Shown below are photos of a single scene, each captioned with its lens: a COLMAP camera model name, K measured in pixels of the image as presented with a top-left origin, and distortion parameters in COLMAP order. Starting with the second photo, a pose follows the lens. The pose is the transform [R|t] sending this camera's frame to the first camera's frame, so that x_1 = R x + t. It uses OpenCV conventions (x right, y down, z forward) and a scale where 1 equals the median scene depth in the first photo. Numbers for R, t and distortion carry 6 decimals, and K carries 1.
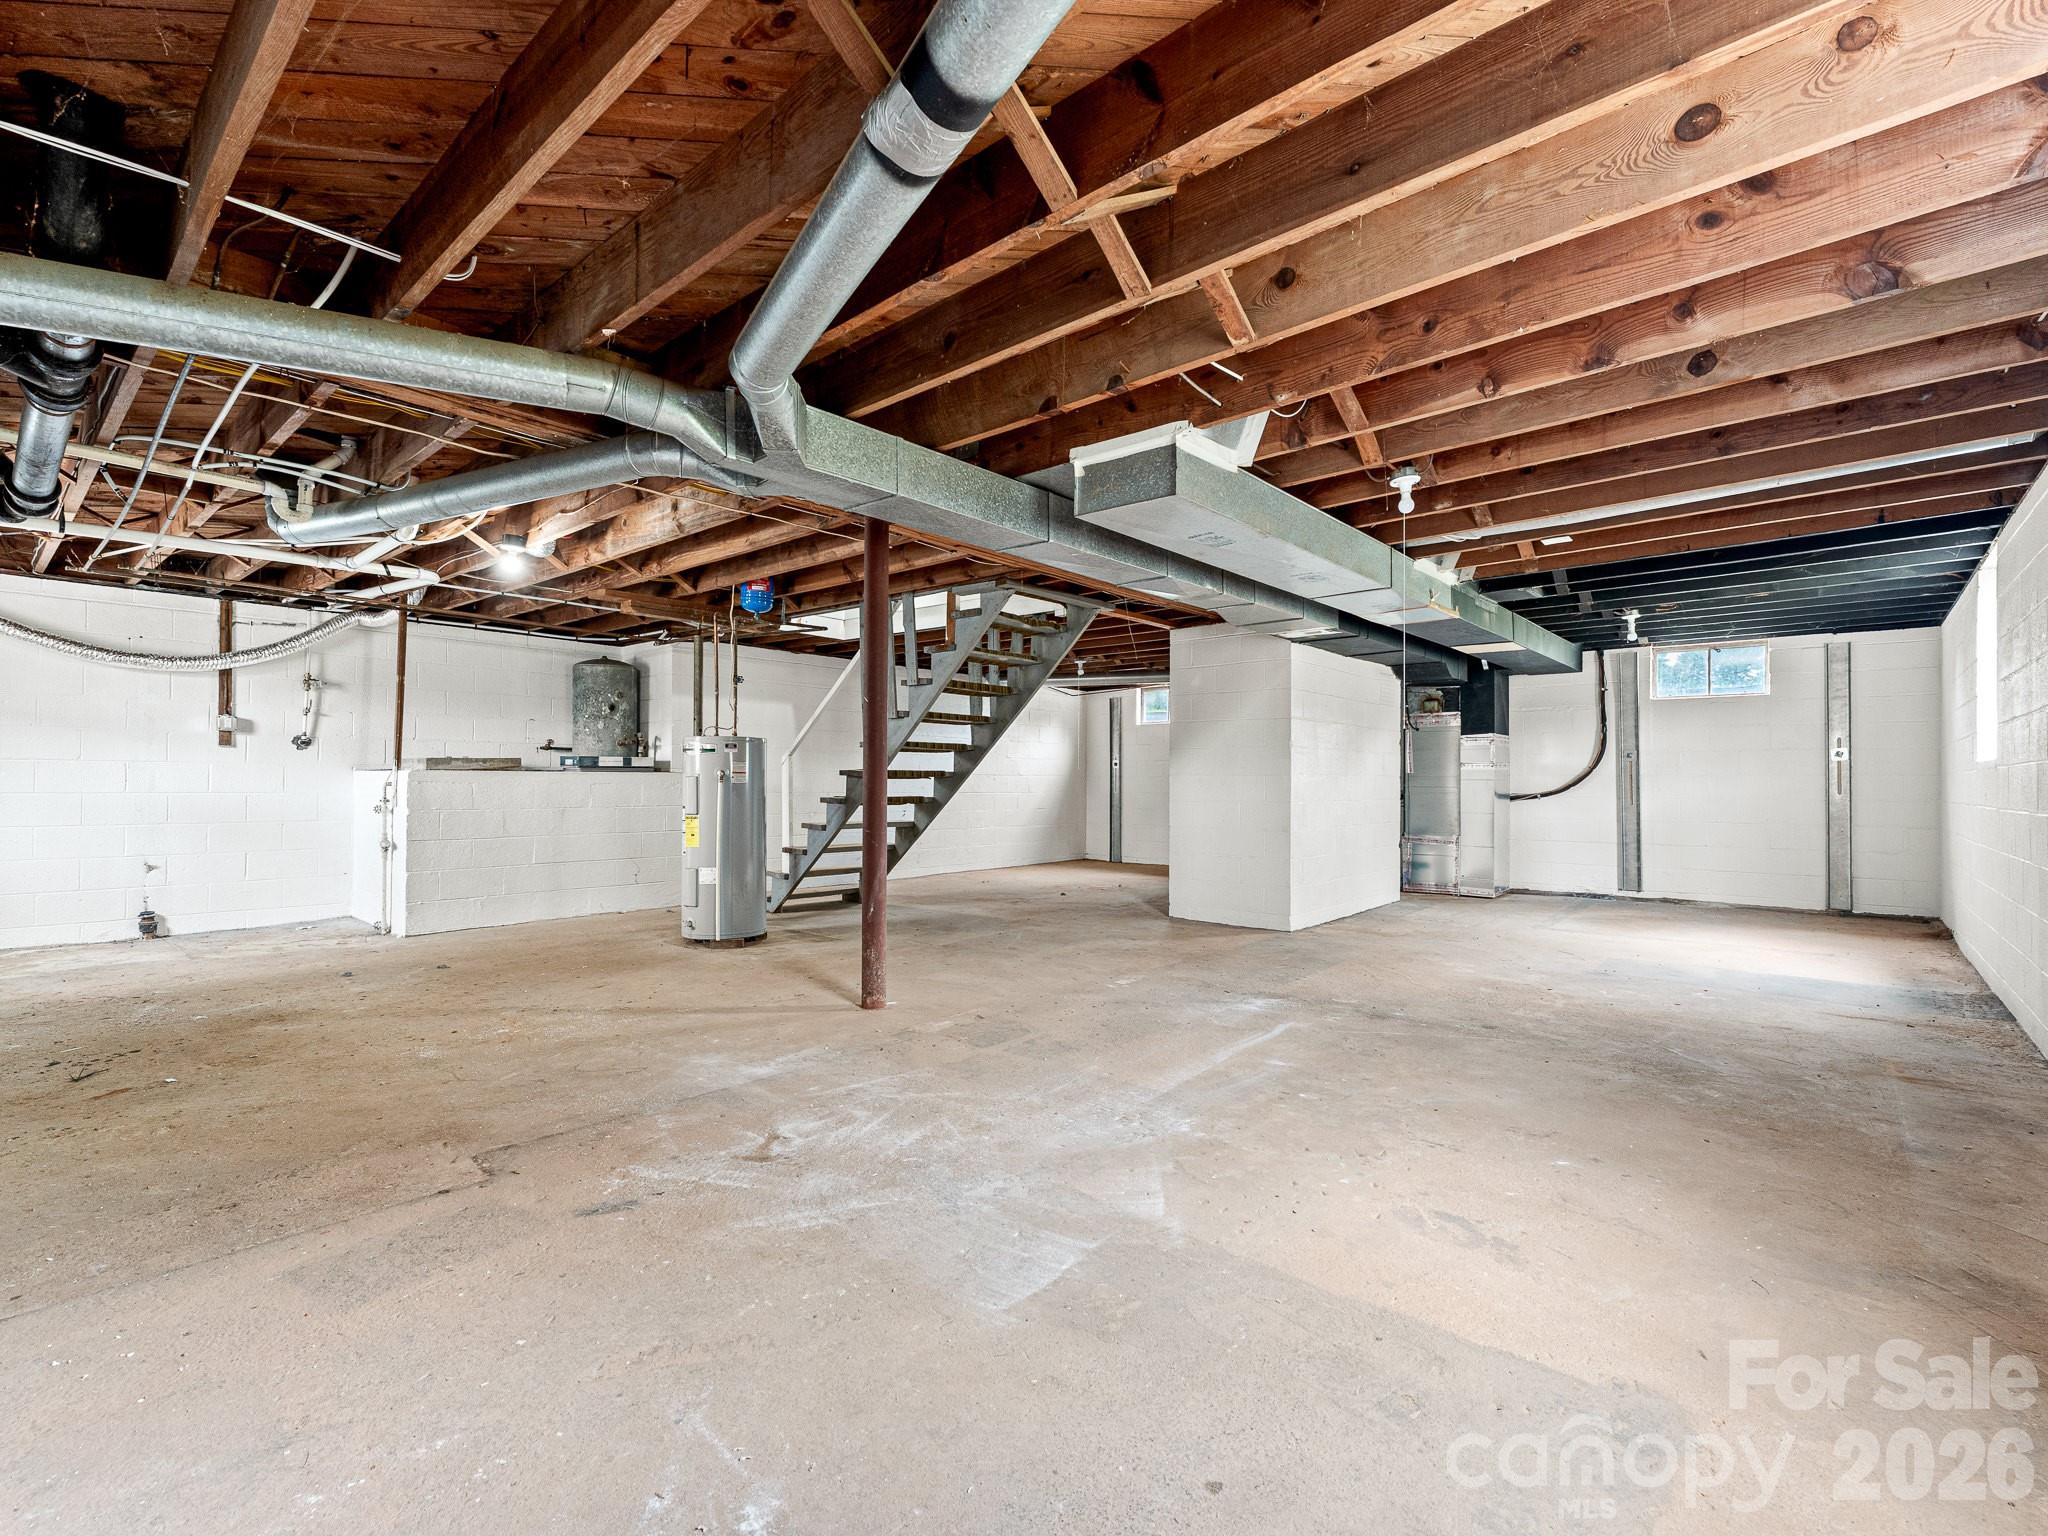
lens RADIAL K [[944.3, 0, 1019.3], [0, 944.3, 767.4], [0, 0, 1]] dist [0.002195, 0.000043]
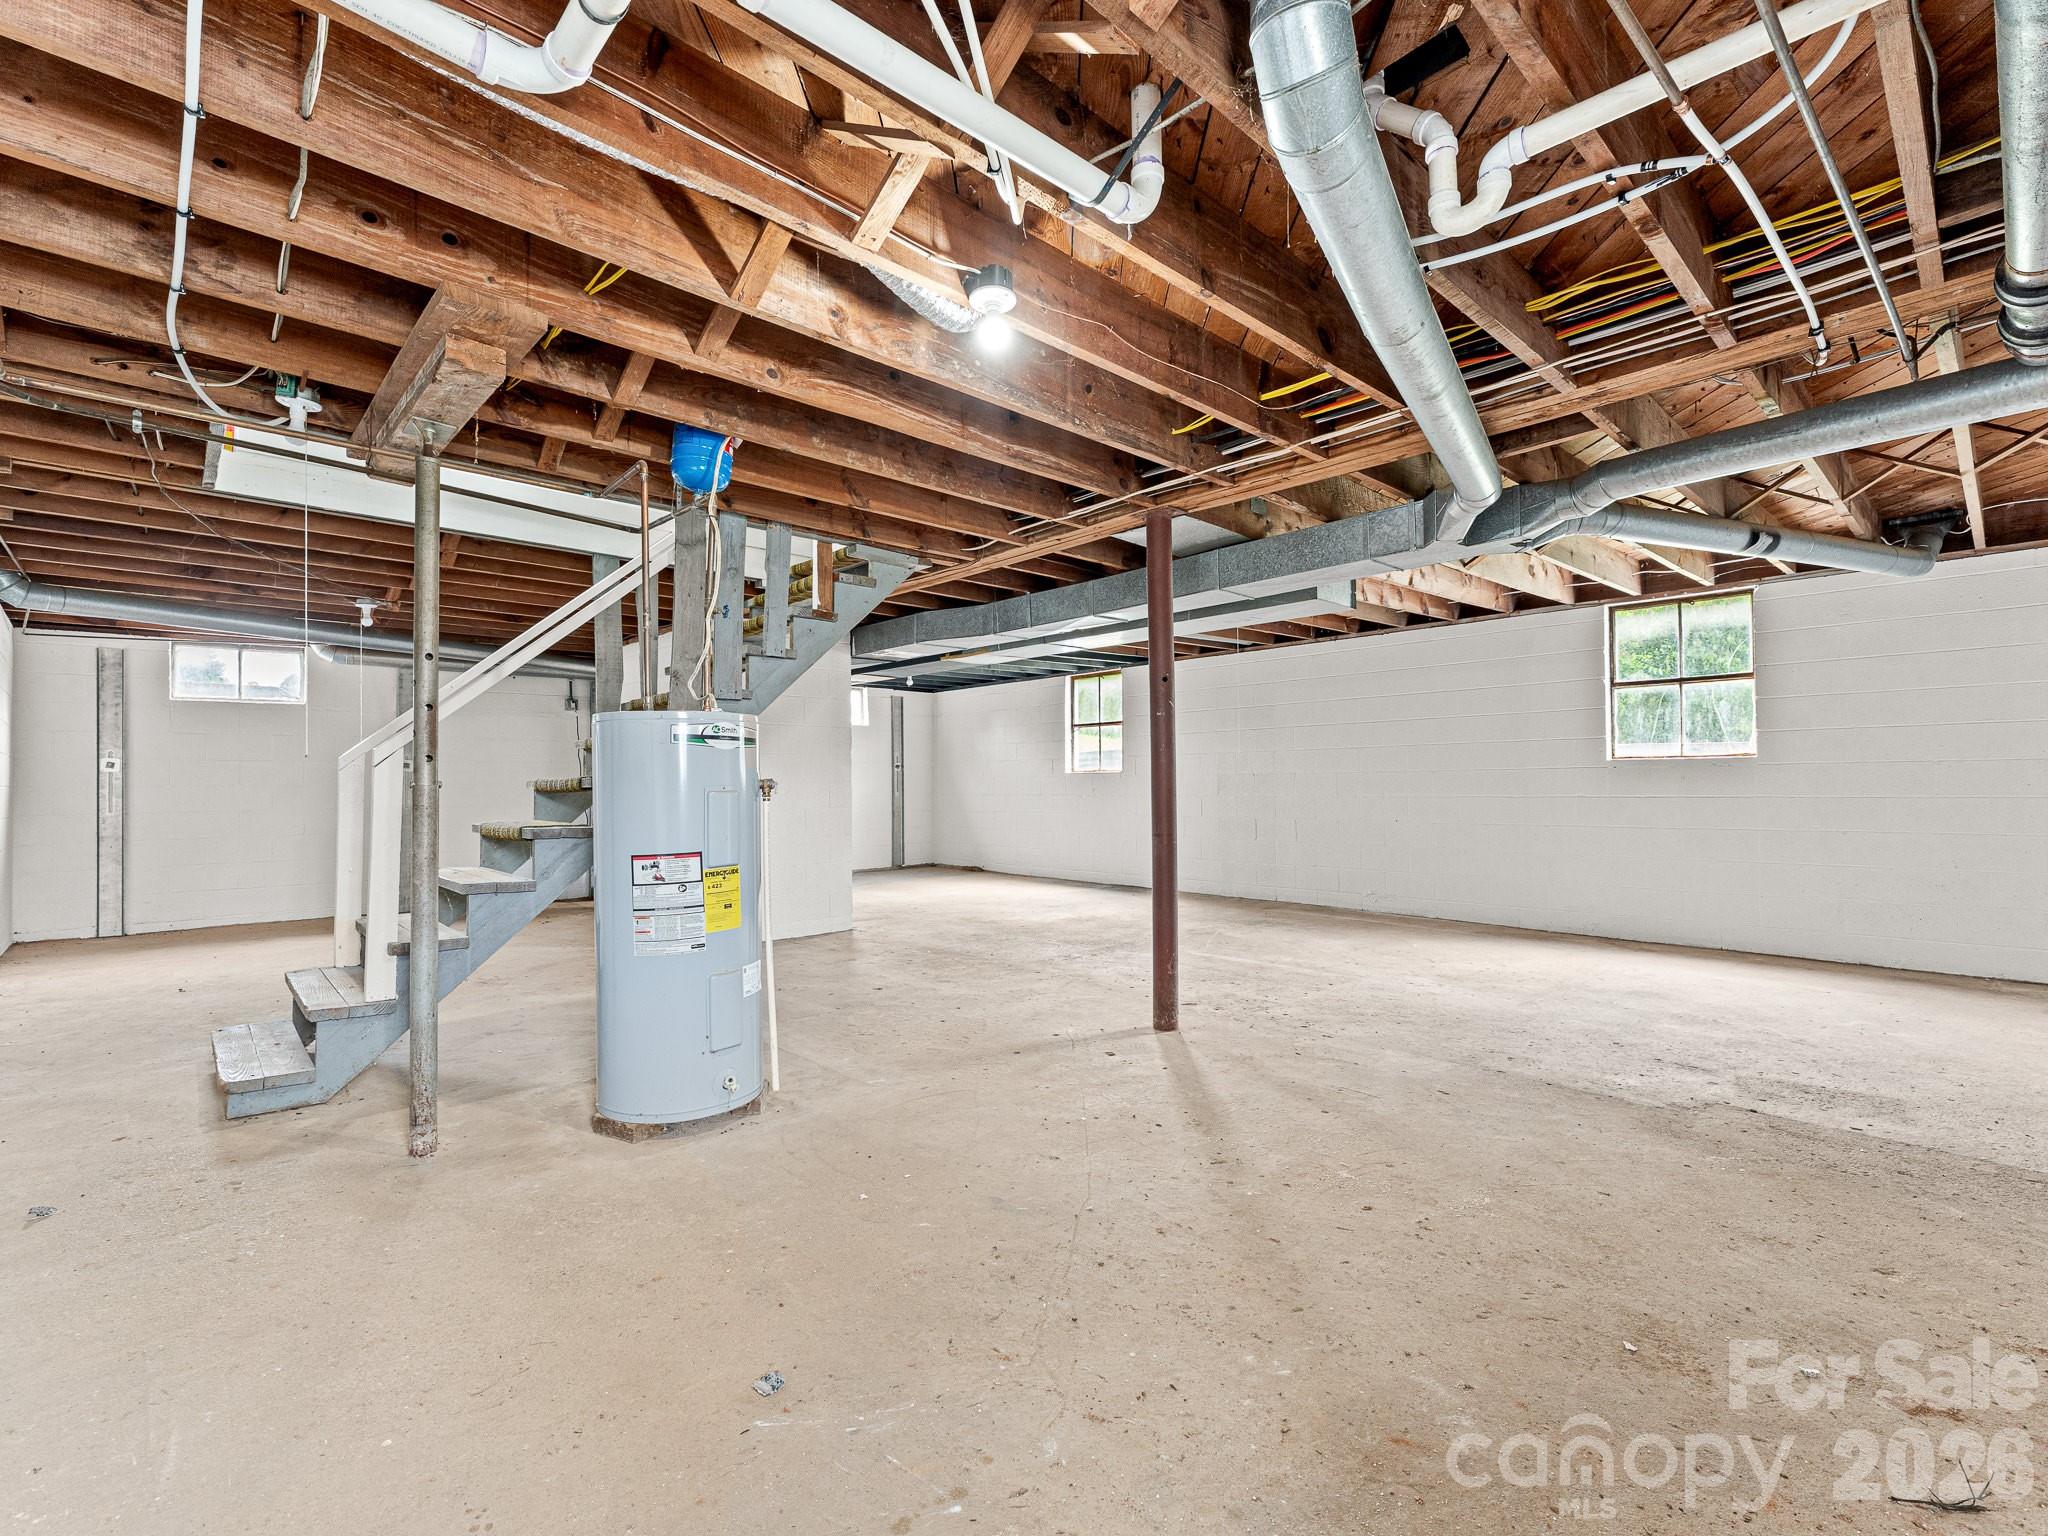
lens RADIAL K [[944.3, 0, 1021.2], [0, 944.3, 767.2], [0, 0, 1]] dist [0.002195, 0.000043]
pose [[0.084442, 0.010557, 0.996372, -1.241969], [-0.005249, 0.999935, -0.010150, 0.001776], [-0.996415, -0.004373, 0.084492, 1.184334]]
